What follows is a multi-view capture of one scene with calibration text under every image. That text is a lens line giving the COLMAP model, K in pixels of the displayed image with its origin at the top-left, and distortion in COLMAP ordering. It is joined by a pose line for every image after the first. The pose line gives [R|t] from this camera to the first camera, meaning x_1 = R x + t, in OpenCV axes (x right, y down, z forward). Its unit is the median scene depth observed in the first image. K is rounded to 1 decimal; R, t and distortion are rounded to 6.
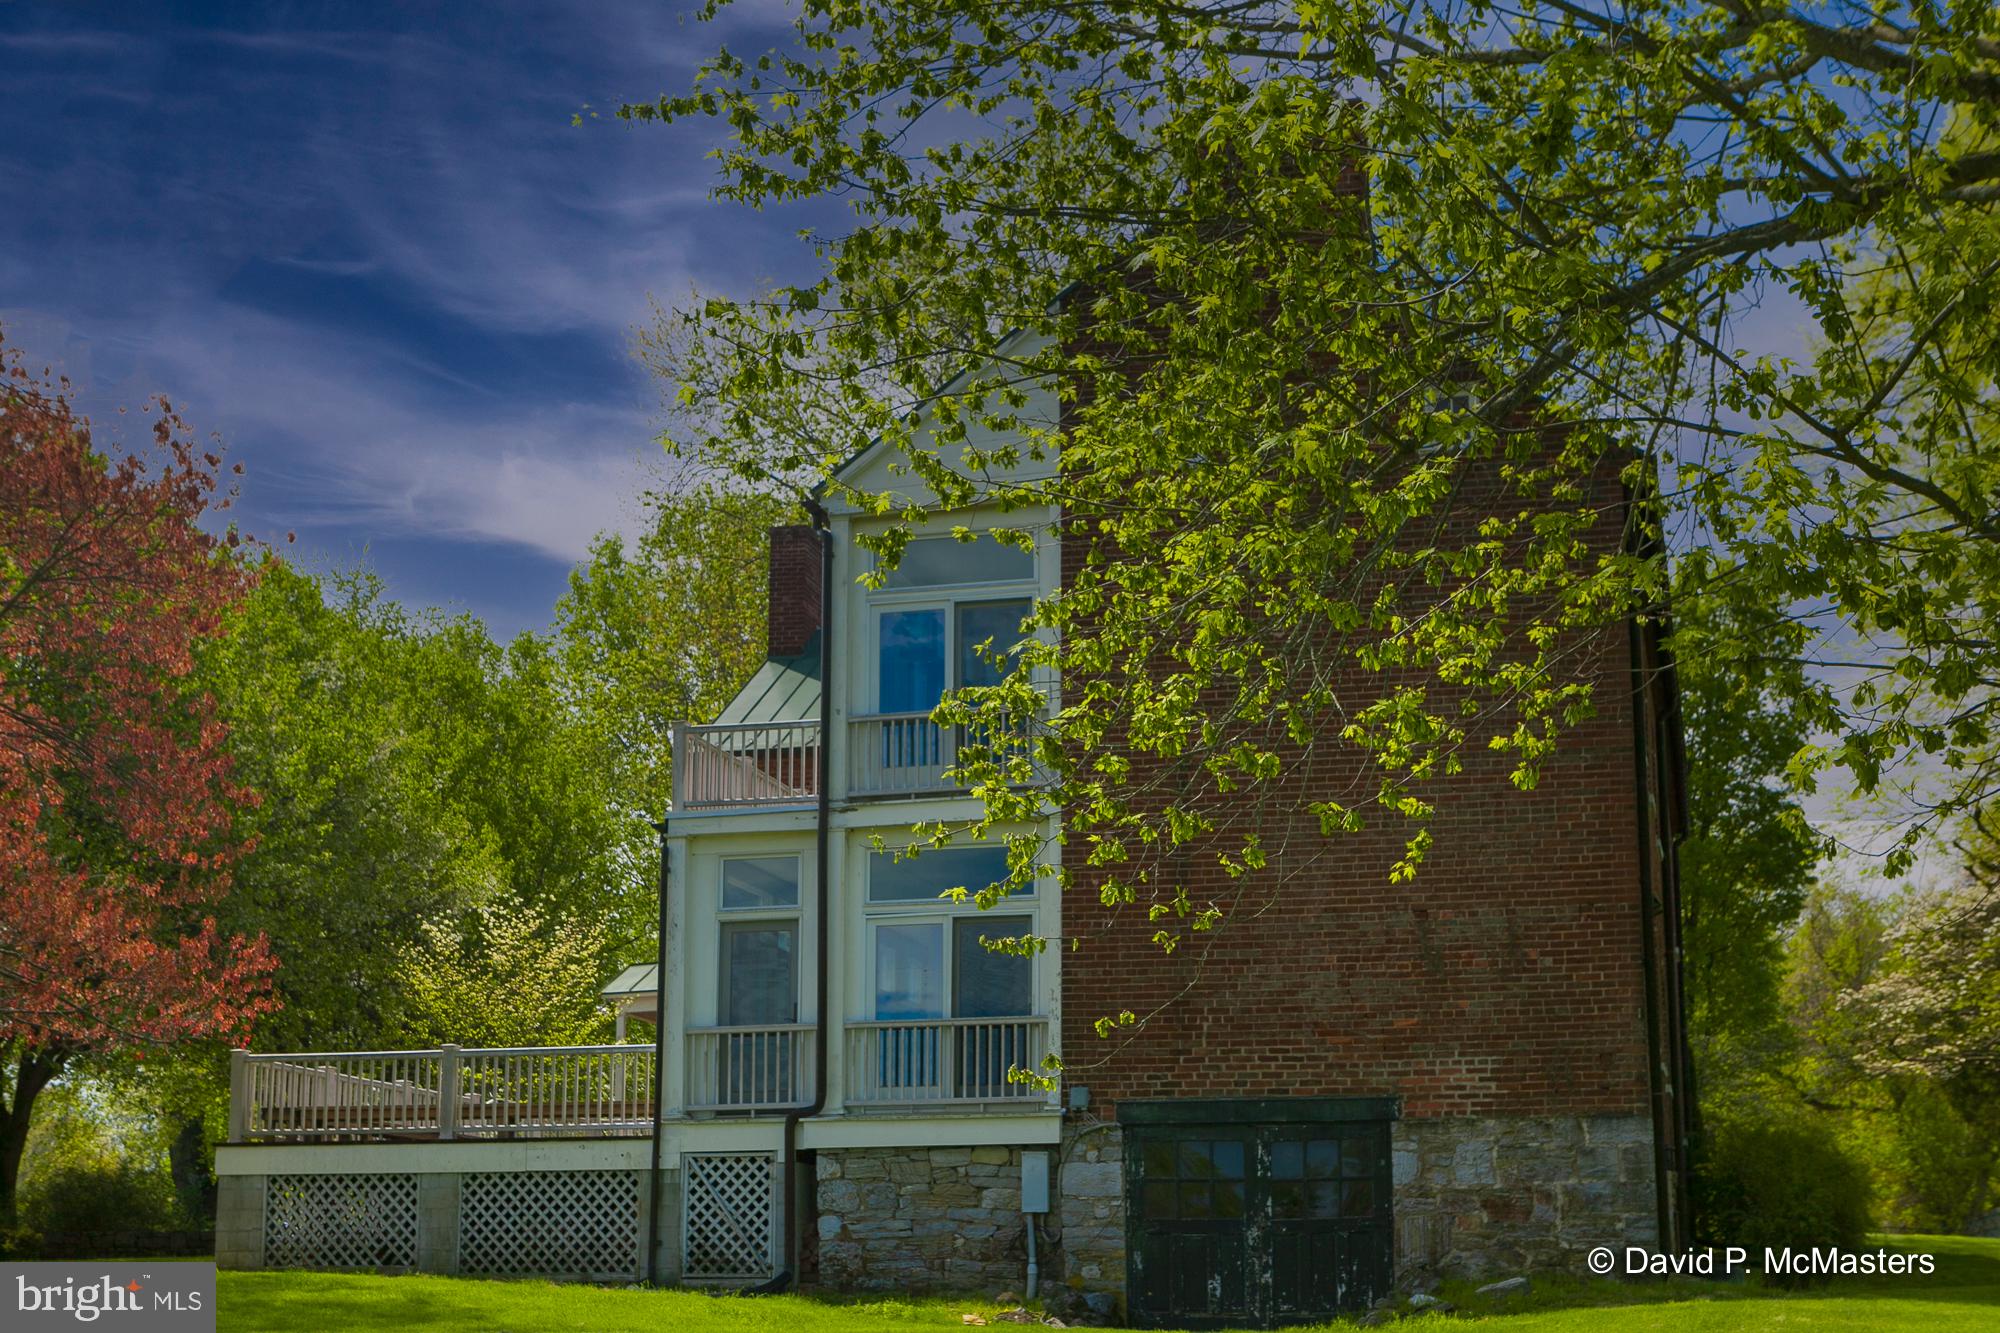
lens RADIAL K [[2781.0, 0, 1000.4], [0, 2781.0, 663.6], [0, 0, 1]] dist [0.035989, 0.000000]
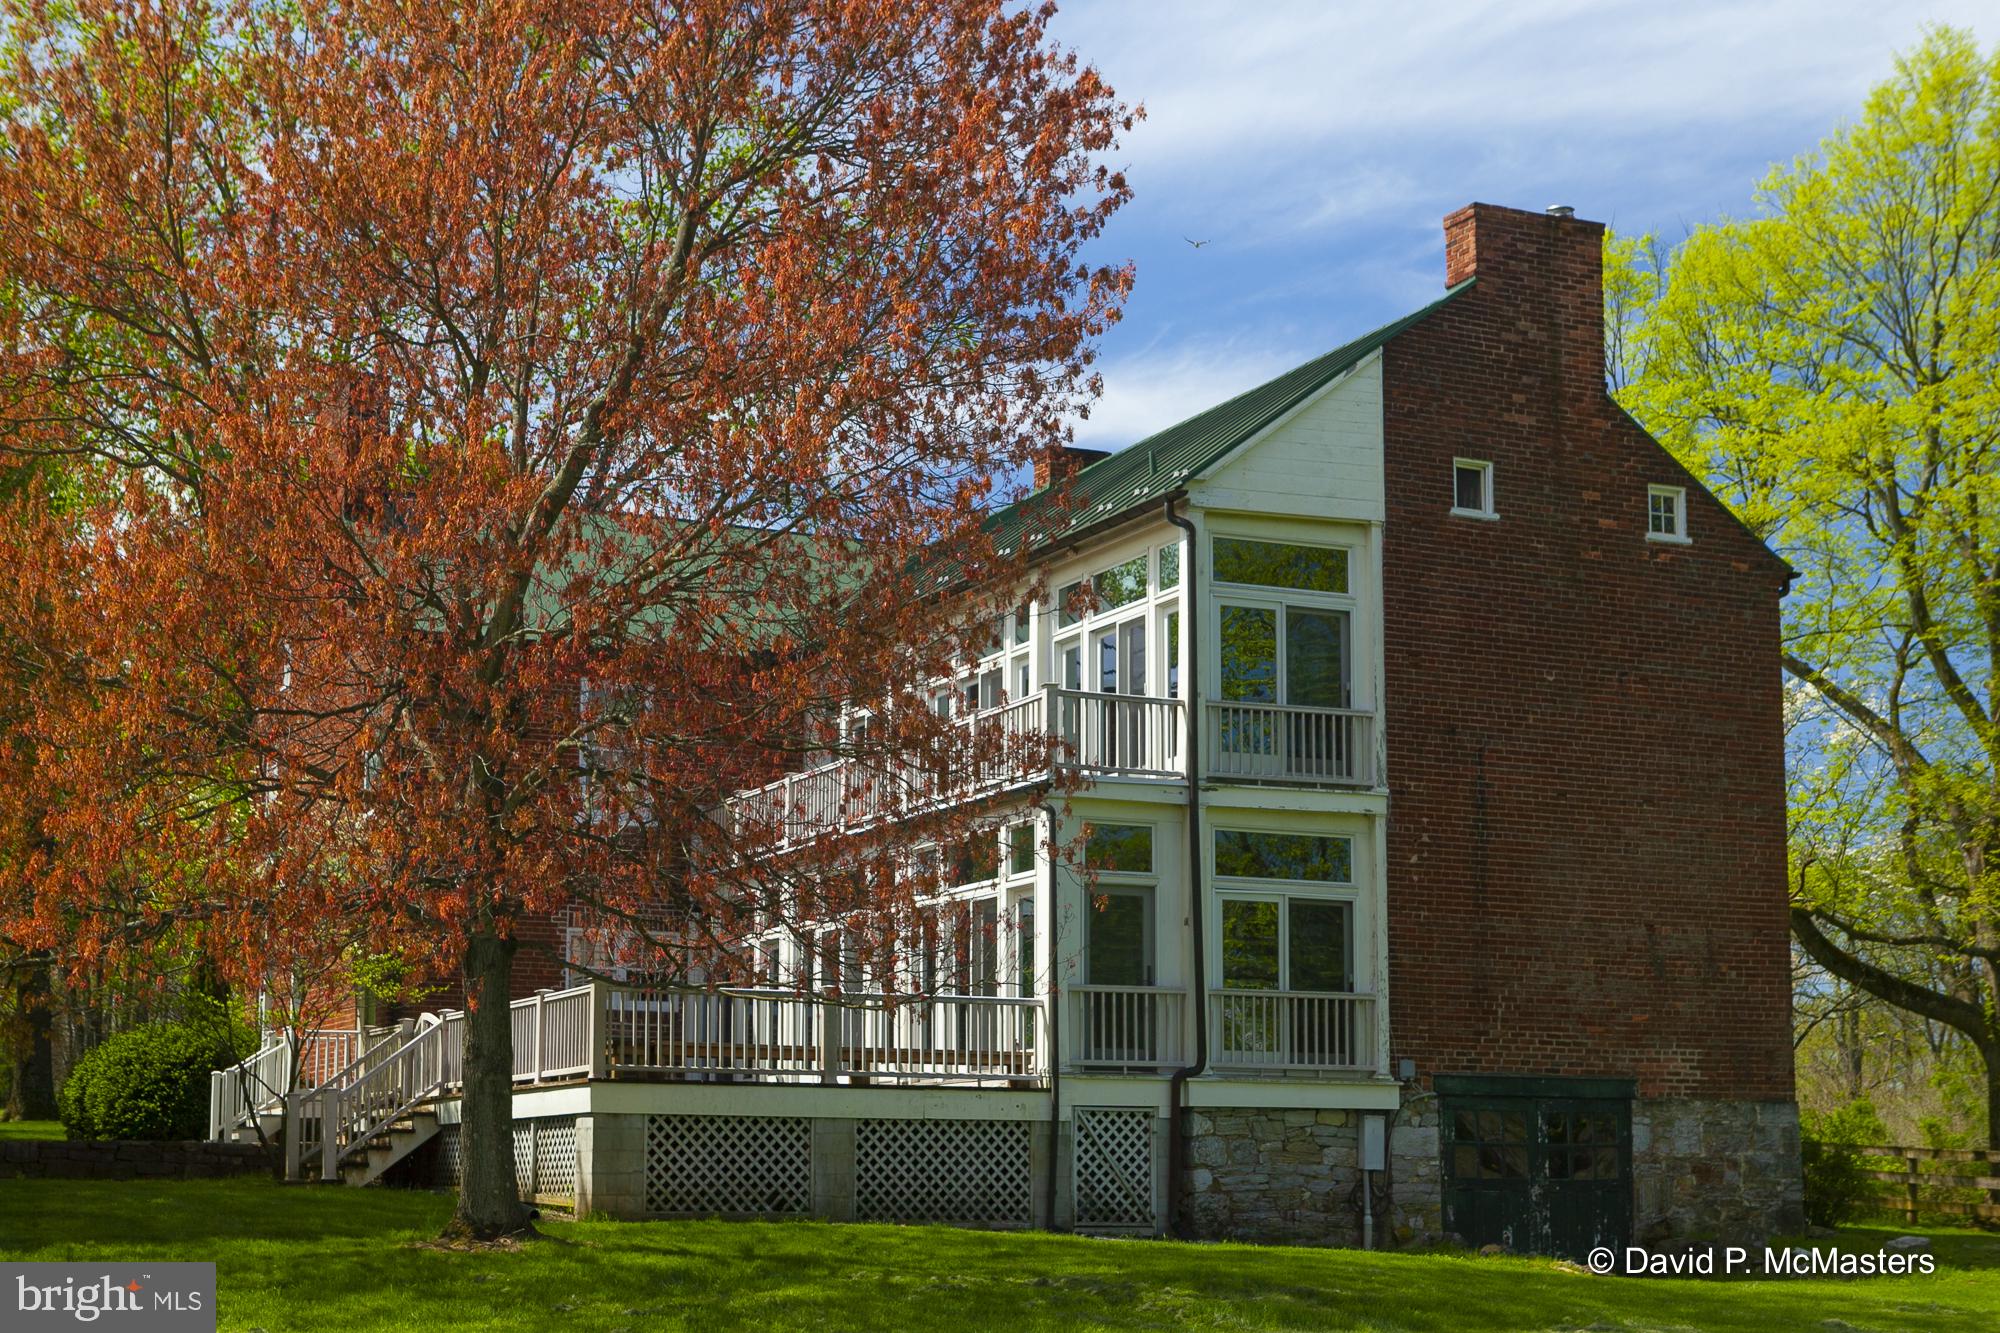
lens RADIAL K [[3128.4, 0, 999.6], [0, 3128.4, 669.5], [0, 0, 1]] dist [0.029955, 0.000000]
pose [[0.768673, 0.118061, 0.628653, -0.879255], [-0.137632, 0.990325, -0.017695, 0.039976], [-0.624660, -0.072921, 0.777485, 0.128165]]
